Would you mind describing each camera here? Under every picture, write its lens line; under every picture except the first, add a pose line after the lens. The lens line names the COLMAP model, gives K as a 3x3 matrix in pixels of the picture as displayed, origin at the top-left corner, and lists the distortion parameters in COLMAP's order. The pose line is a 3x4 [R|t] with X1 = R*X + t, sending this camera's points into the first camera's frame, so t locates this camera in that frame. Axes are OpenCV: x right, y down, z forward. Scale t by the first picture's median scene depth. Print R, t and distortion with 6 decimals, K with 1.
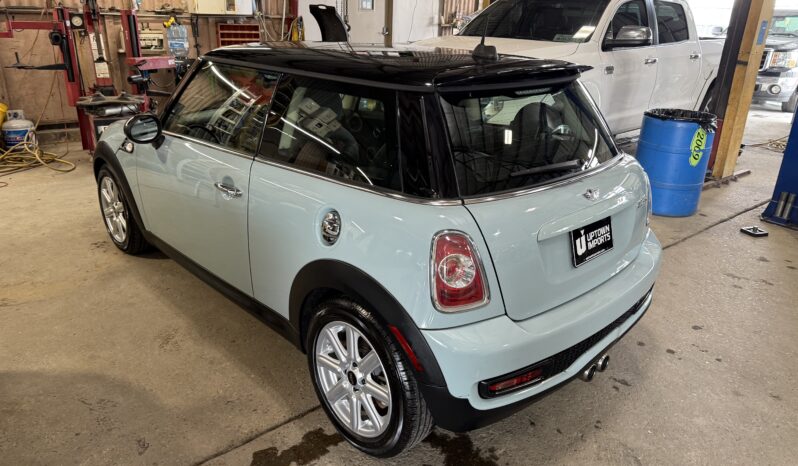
lens RADIAL K [[557.9, 0, 398.4], [0, 557.9, 233.5], [0, 0, 1]] dist [0.006071, 0.000812]
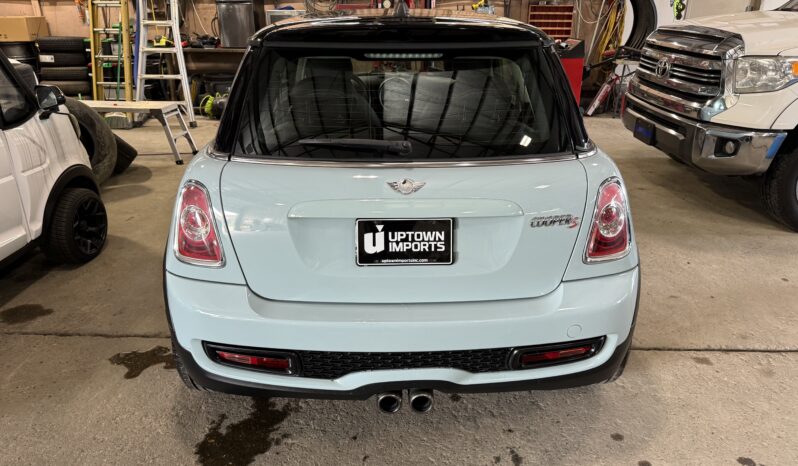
lens RADIAL K [[557.9, 0, 398.9], [0, 557.9, 232.1], [0, 0, 1]] dist [0.006071, 0.000812]
pose [[0.755160, 0.225844, -0.615409, 0.821980], [-0.216545, 0.972023, 0.090997, -0.073151], [0.618743, 0.064547, 0.782938, 0.363006]]
